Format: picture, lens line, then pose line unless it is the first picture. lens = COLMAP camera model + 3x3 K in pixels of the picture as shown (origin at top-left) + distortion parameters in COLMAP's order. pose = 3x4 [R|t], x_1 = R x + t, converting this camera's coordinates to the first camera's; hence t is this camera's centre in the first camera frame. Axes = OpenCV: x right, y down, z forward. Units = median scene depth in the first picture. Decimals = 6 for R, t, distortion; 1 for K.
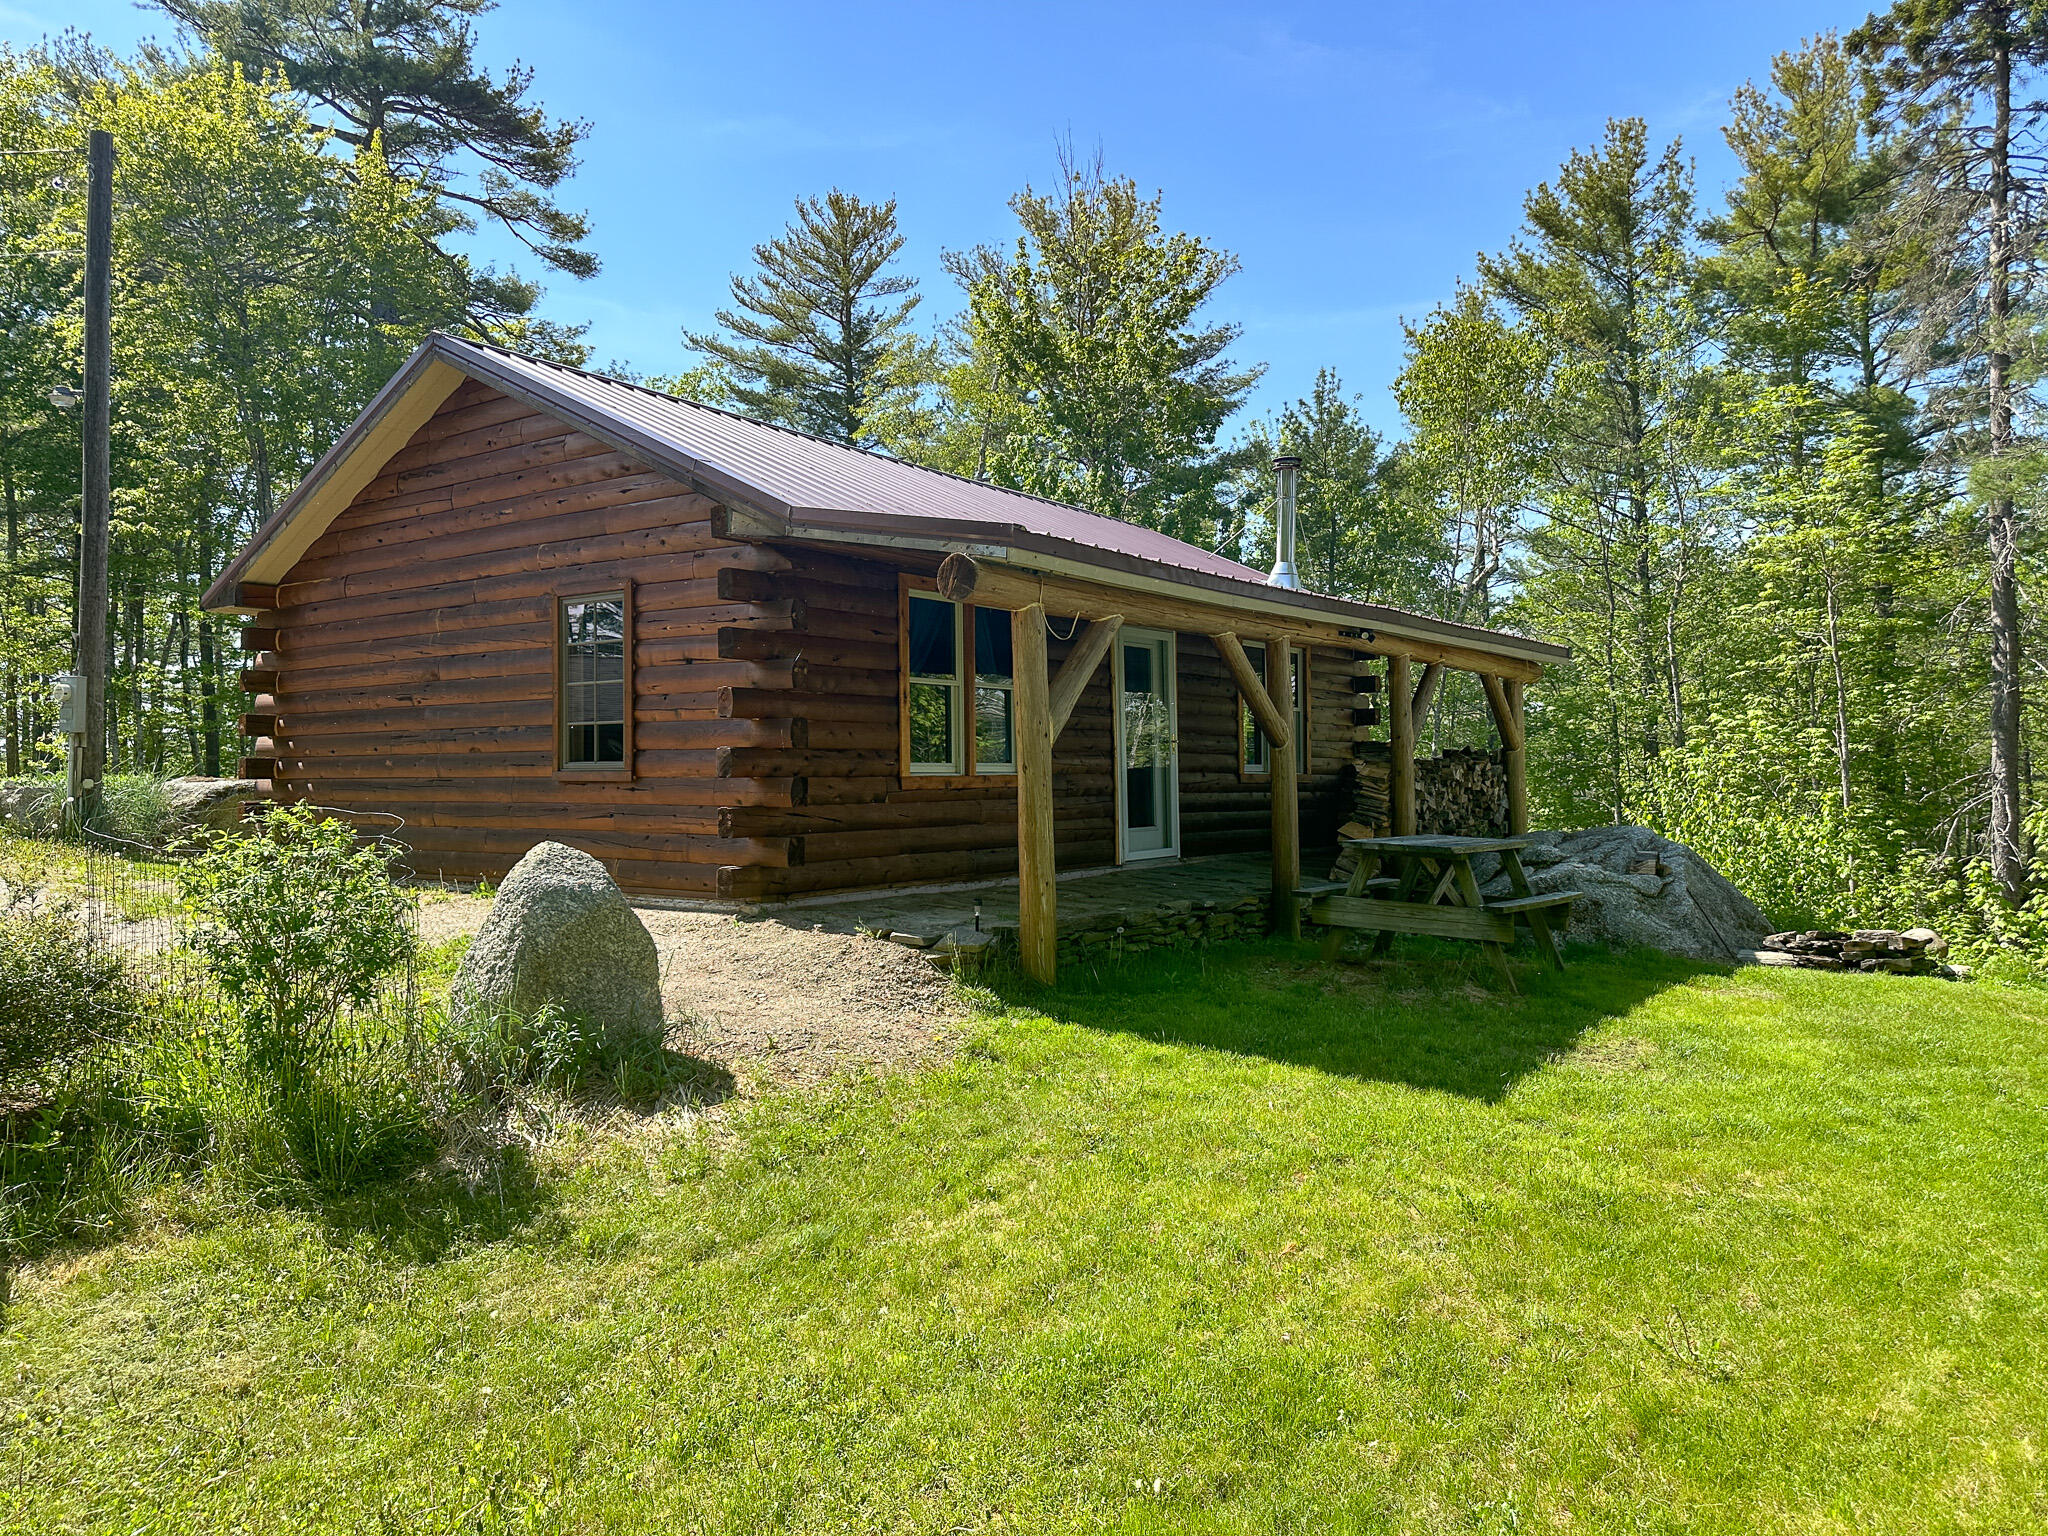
lens RADIAL K [[1444.4, 0, 1025.5], [0, 1444.4, 765.3], [0, 0, 1]] dist [0.000115, -0.000010]
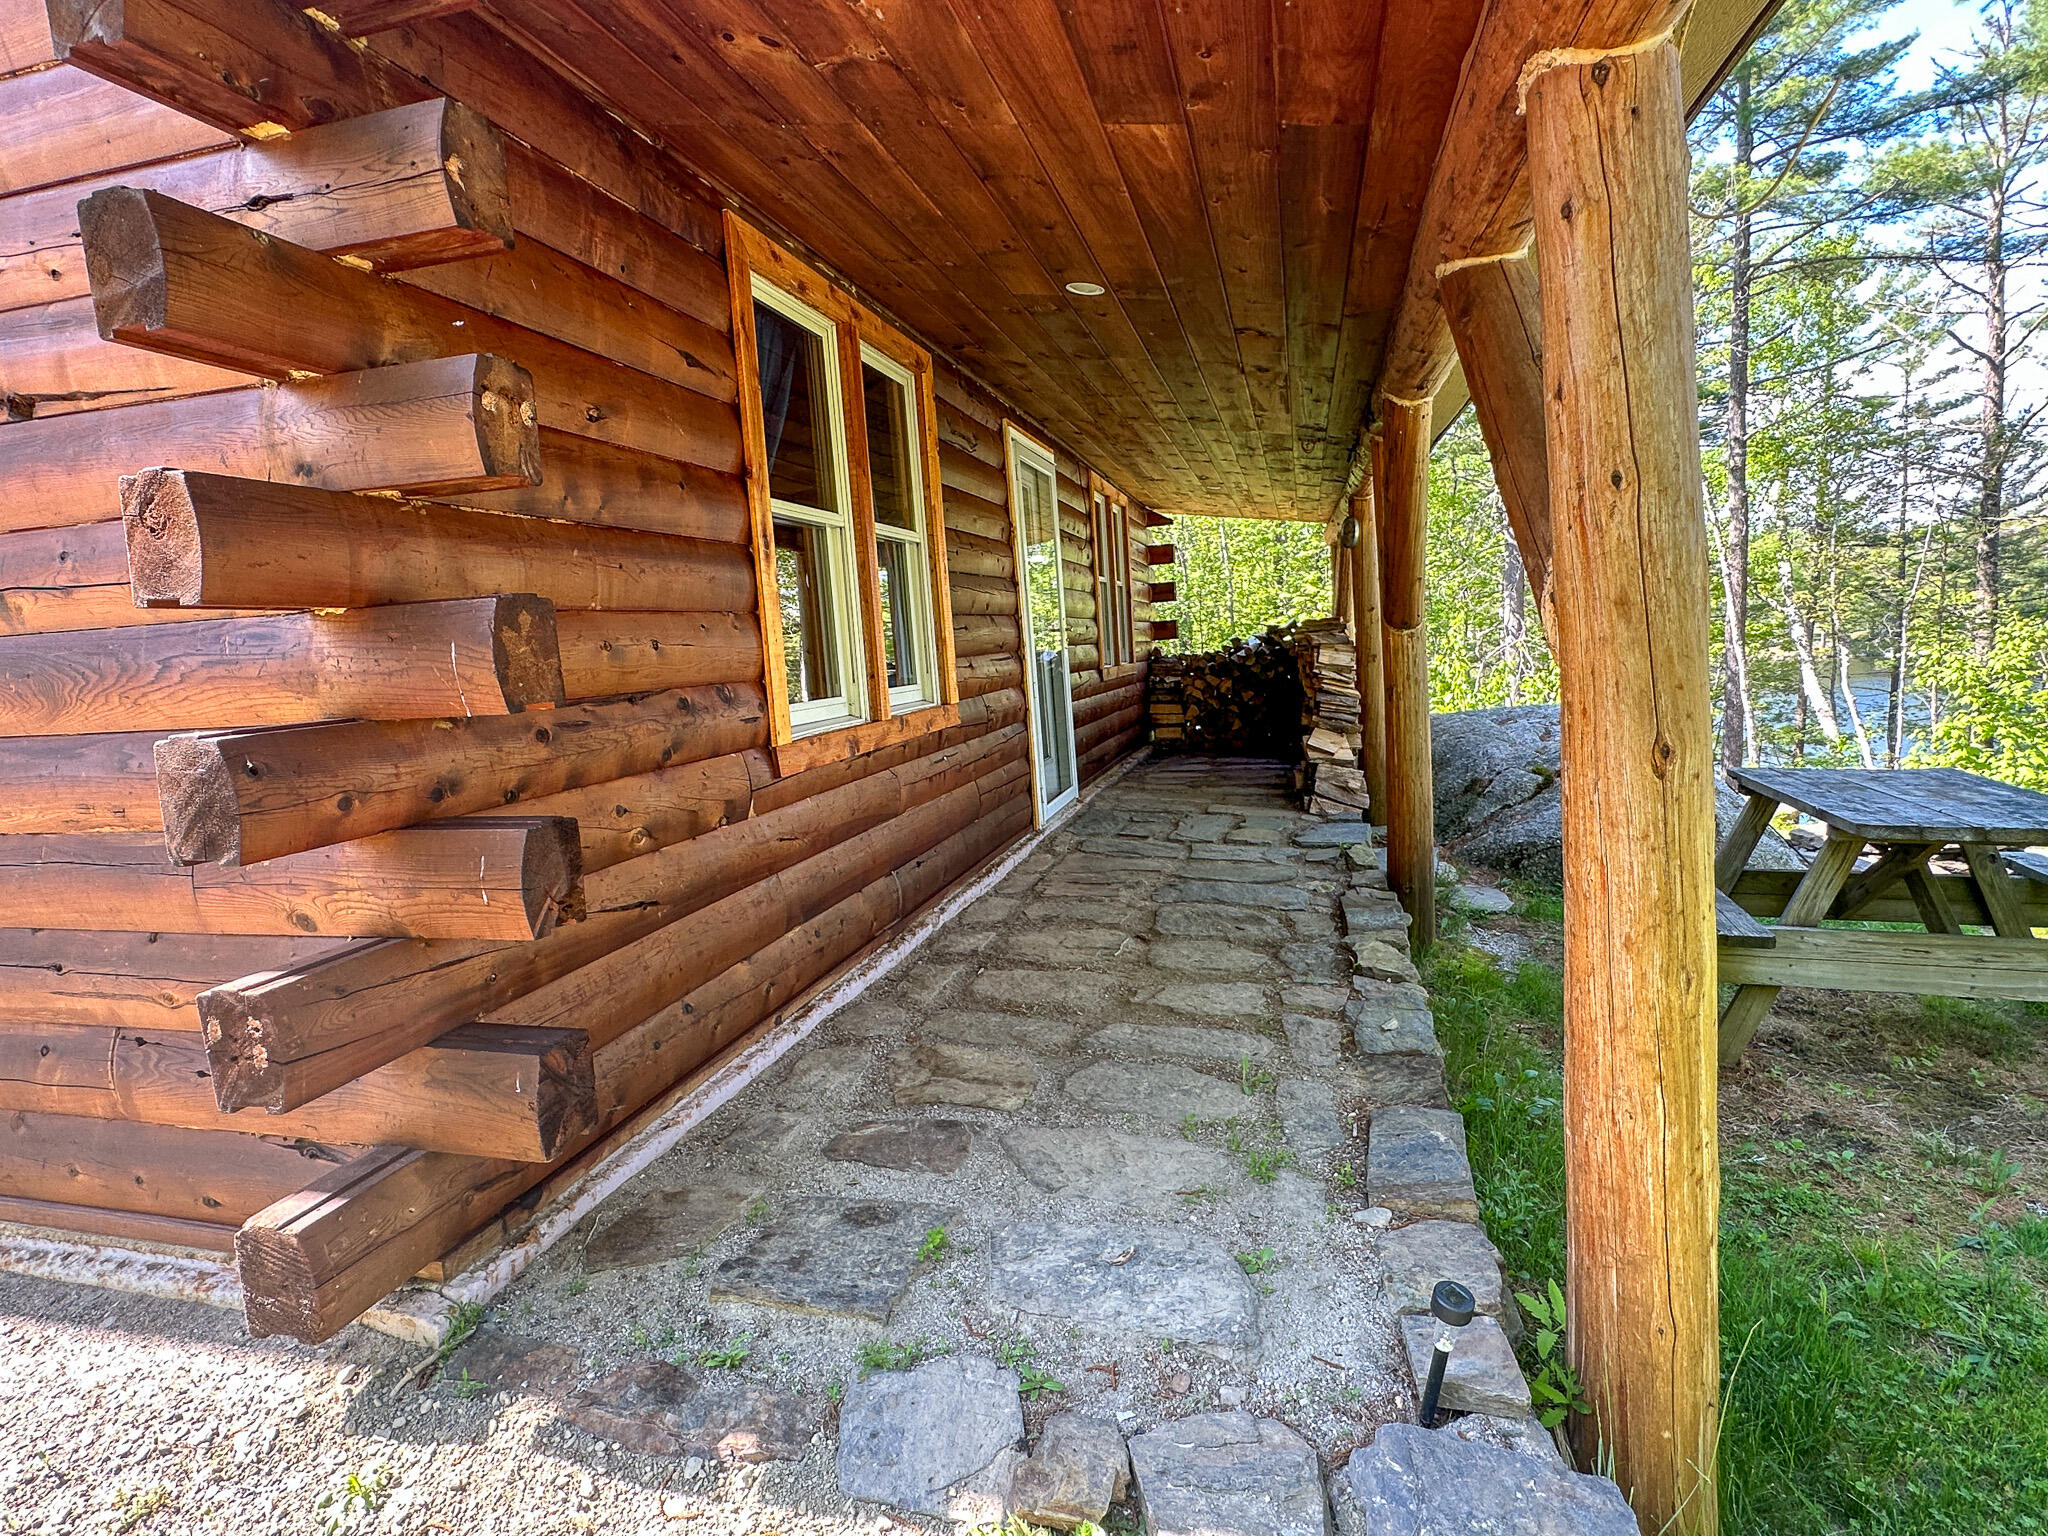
lens RADIAL K [[1071.1, 0, 1014.7], [0, 1071.1, 772.6], [0, 0, 1]] dist [-0.003199, 0.000243]
pose [[0.936268, -0.094054, 0.338461, -0.135961], [0.054139, 0.990613, 0.125517, -0.020227], [-0.347090, -0.099193, 0.932571, 0.754803]]
